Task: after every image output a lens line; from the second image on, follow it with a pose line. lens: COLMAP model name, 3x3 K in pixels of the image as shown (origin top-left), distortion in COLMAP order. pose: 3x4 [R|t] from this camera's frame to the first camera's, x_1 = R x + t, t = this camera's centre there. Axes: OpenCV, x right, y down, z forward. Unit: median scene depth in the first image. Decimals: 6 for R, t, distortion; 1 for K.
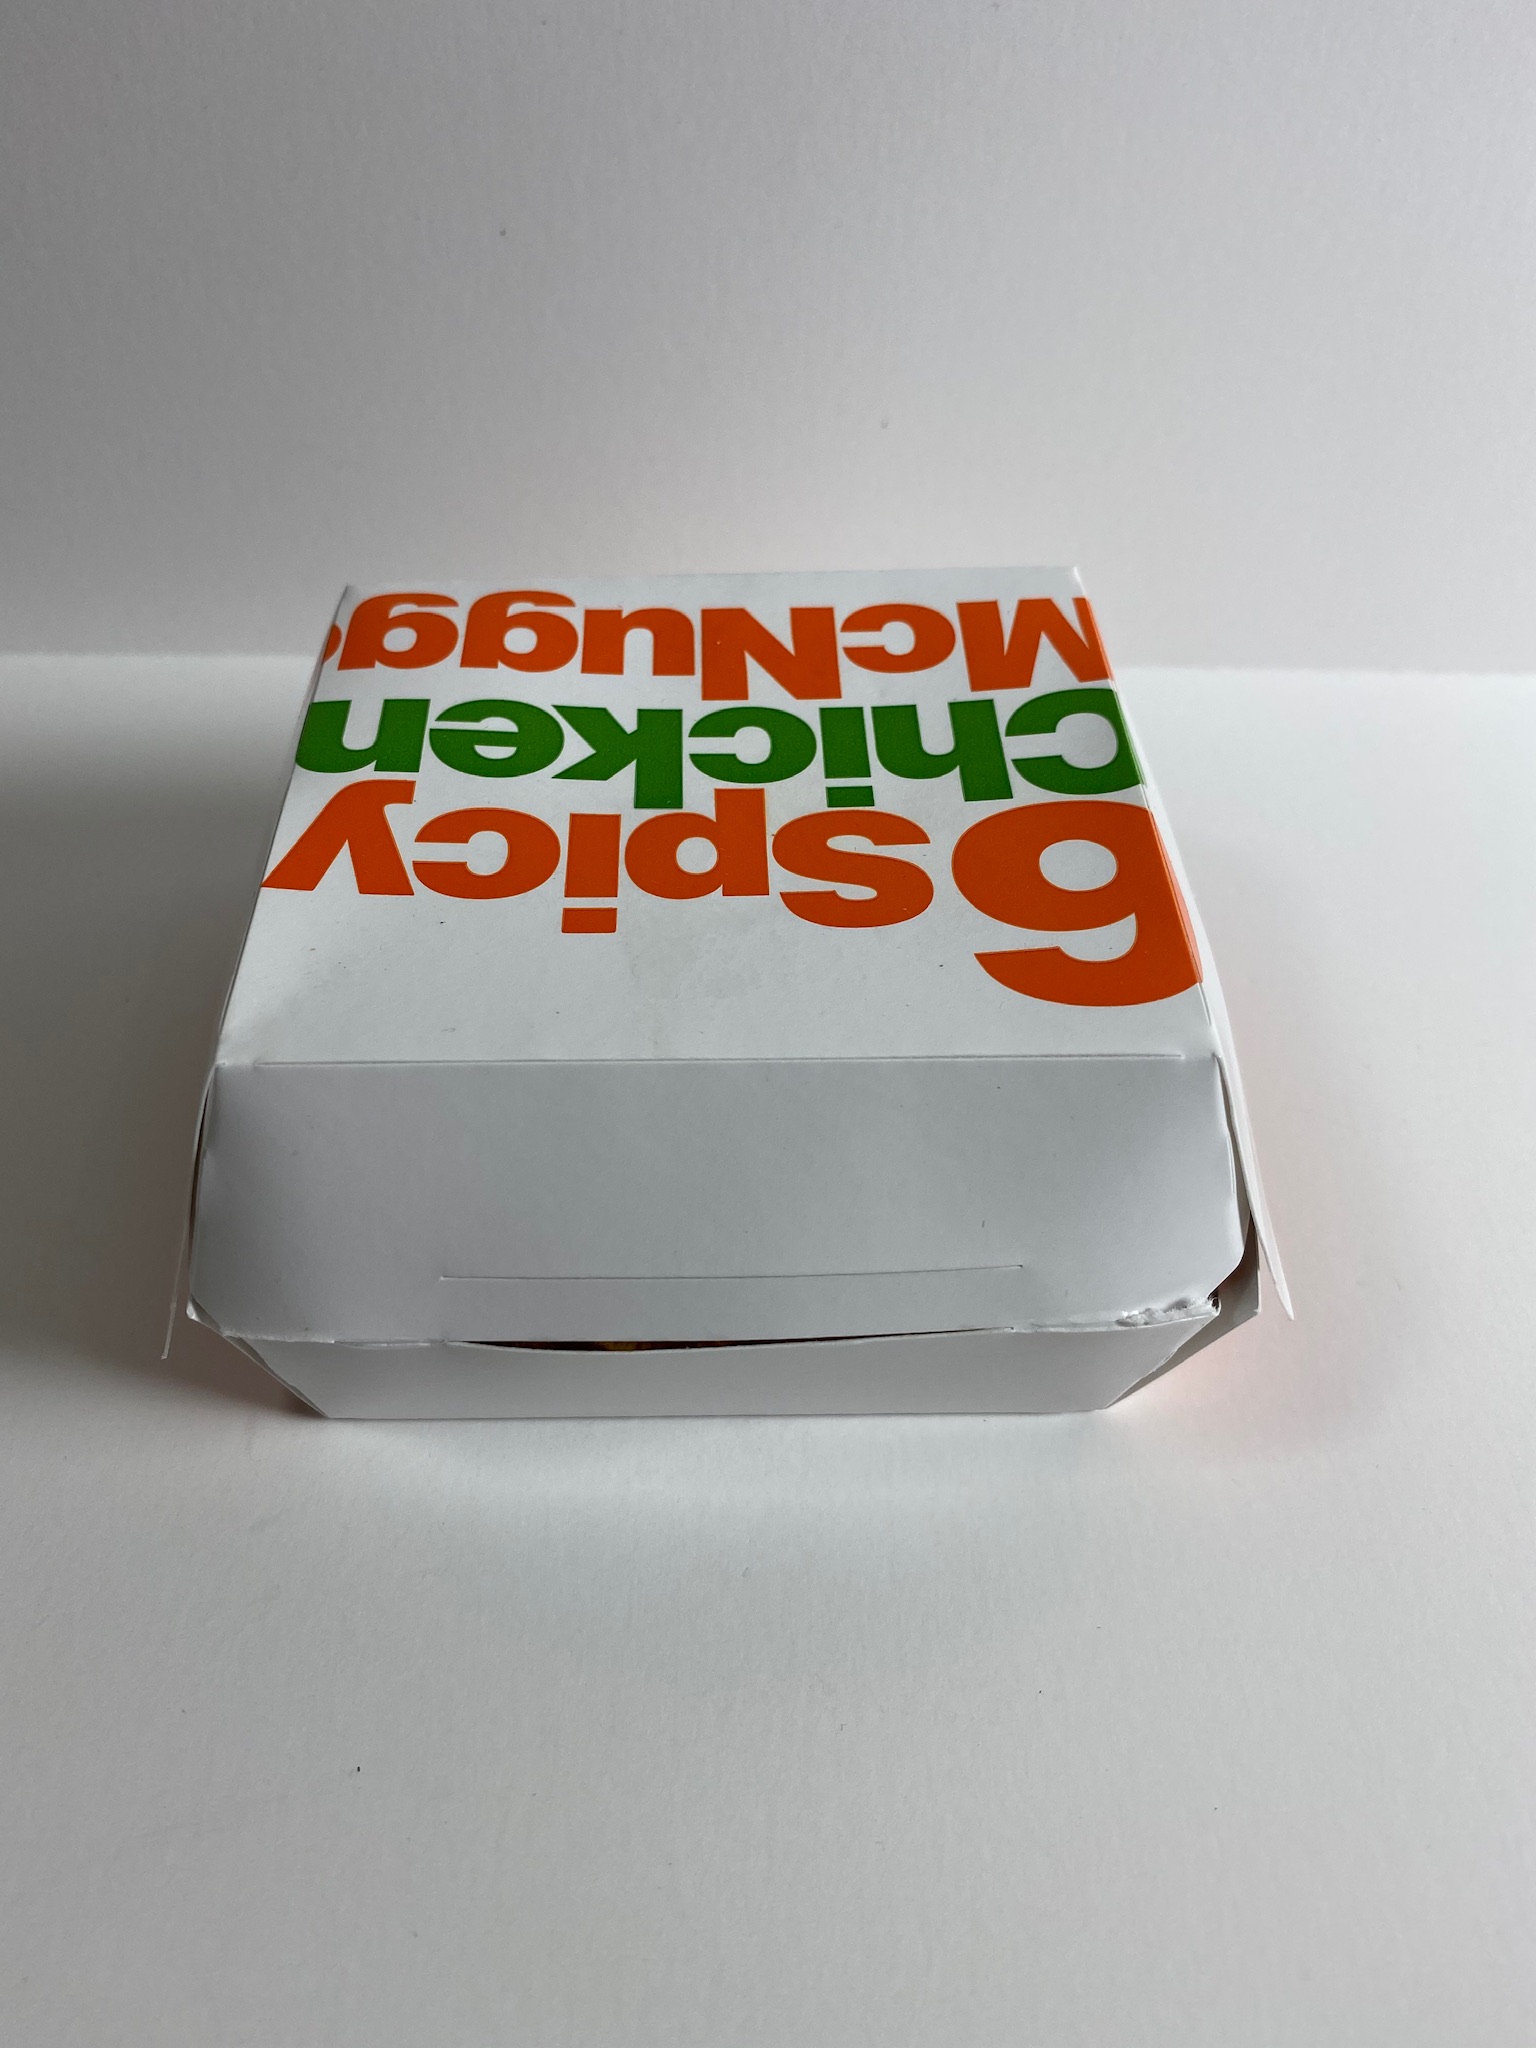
lens RADIAL K [[1547.9, 0, 768.0], [0, 1547.9, 1024.0], [0, 0, 1]] dist [0.003576, 0.000571]
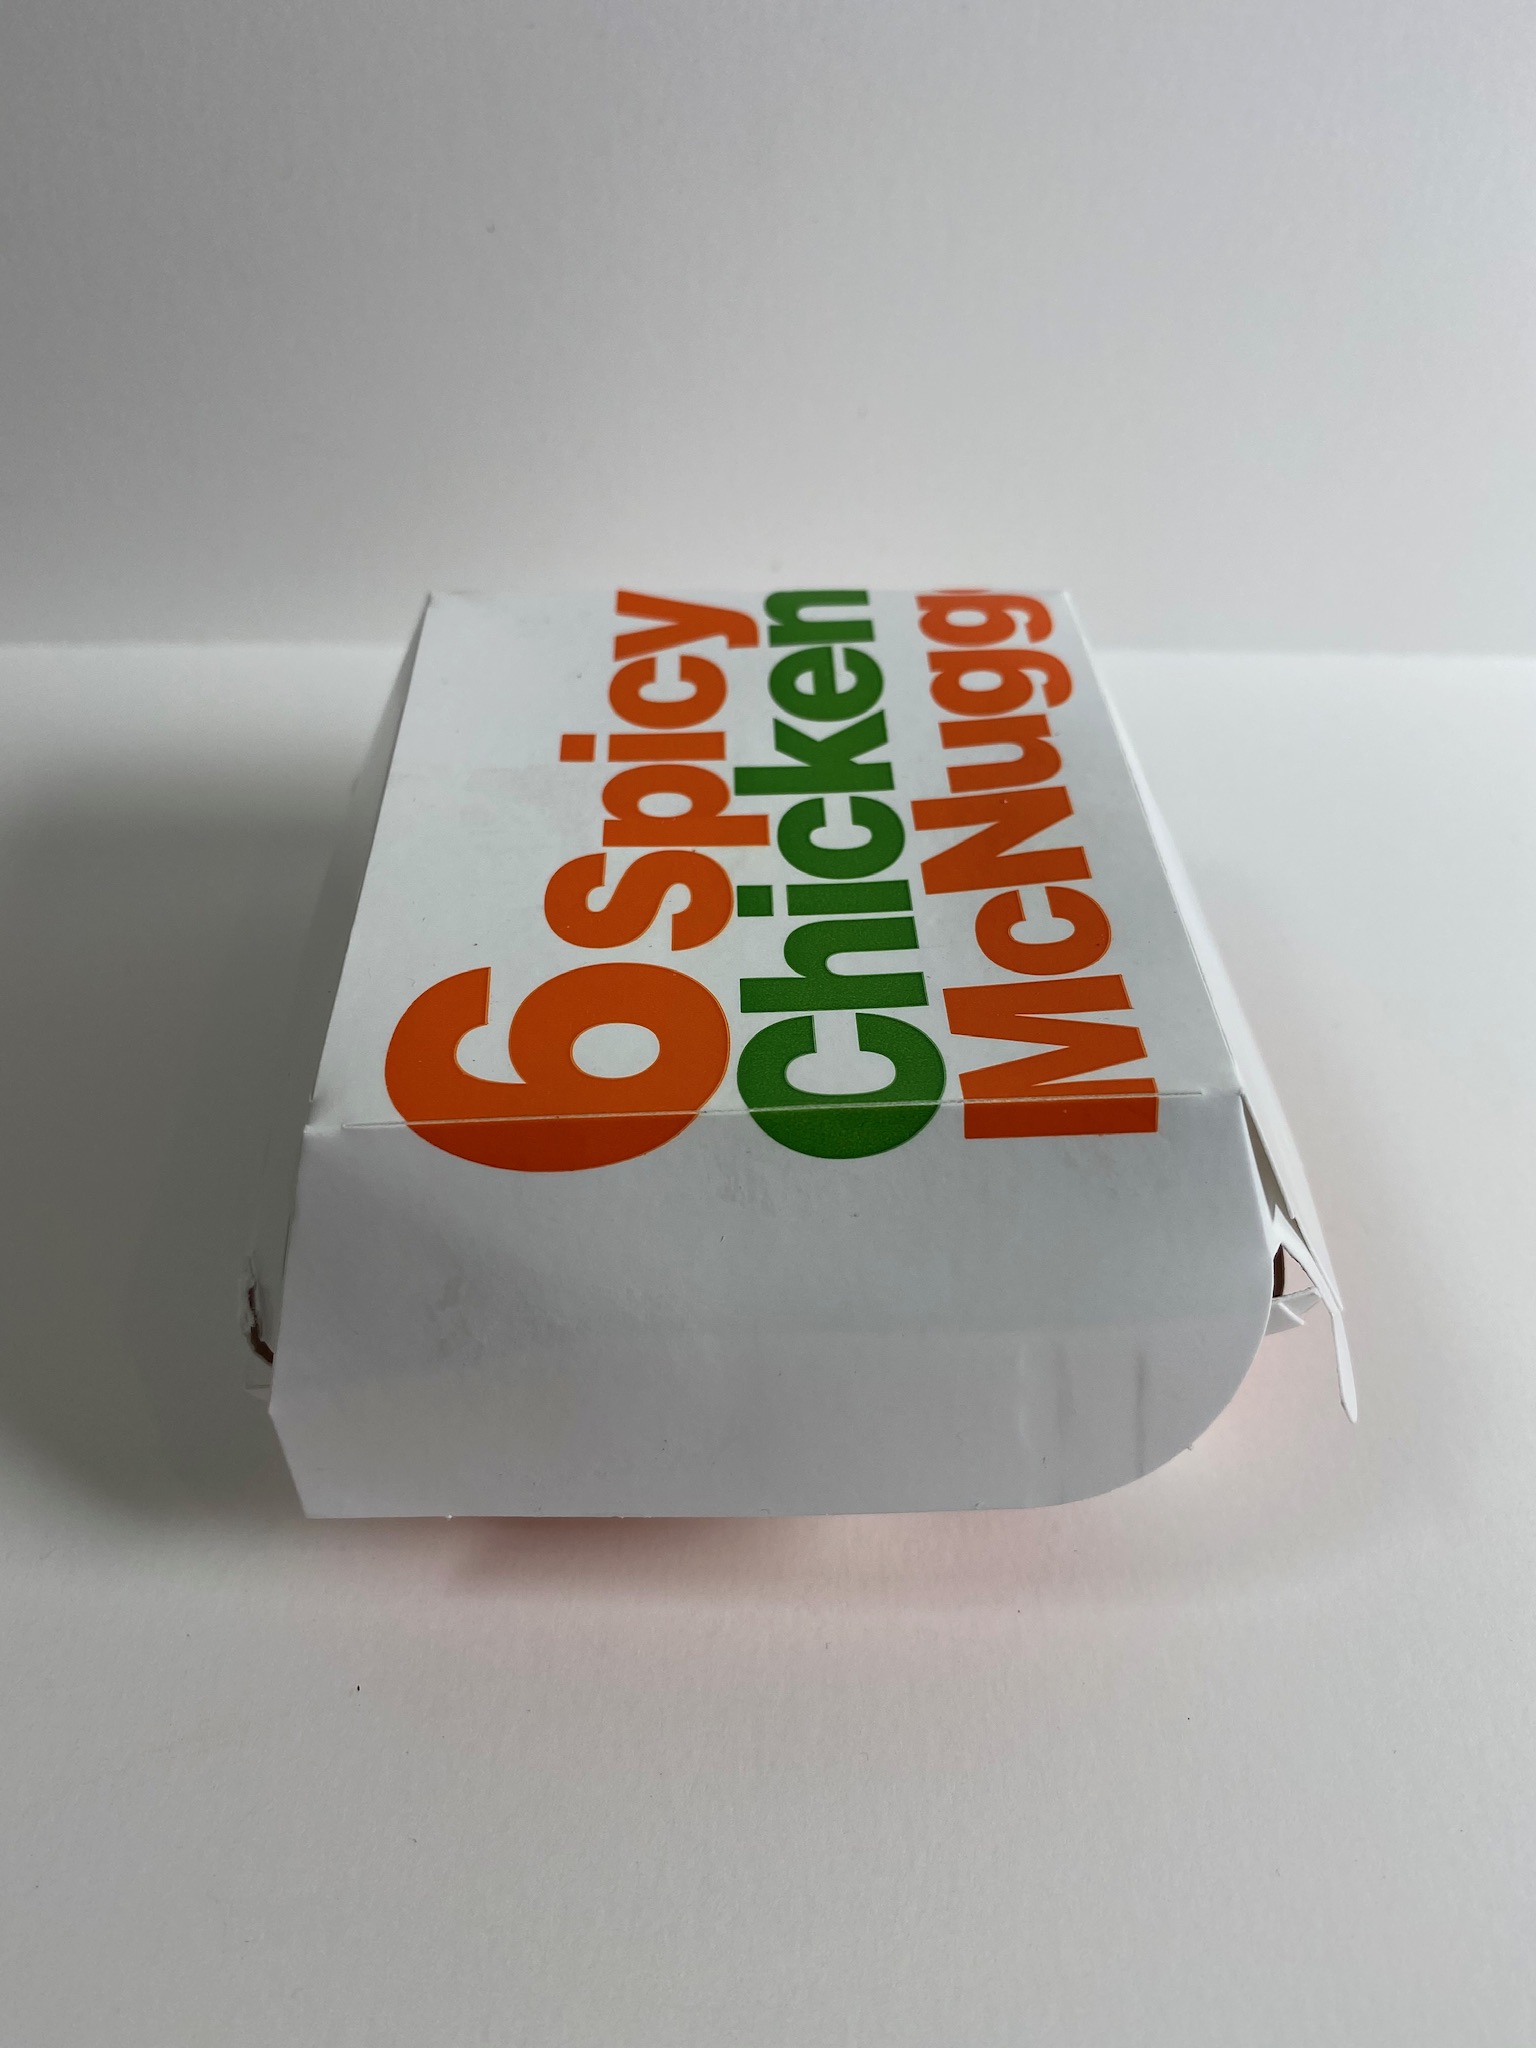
lens RADIAL K [[1547.9, 0, 768.0], [0, 1547.9, 1024.0], [0, 0, 1]] dist [0.003576, 0.000571]
pose [[0.001364, 0.687398, -0.726280, 0.757336], [-0.735308, 0.492913, 0.465144, -0.533262], [0.677732, 0.533405, 0.506121, 0.558069]]
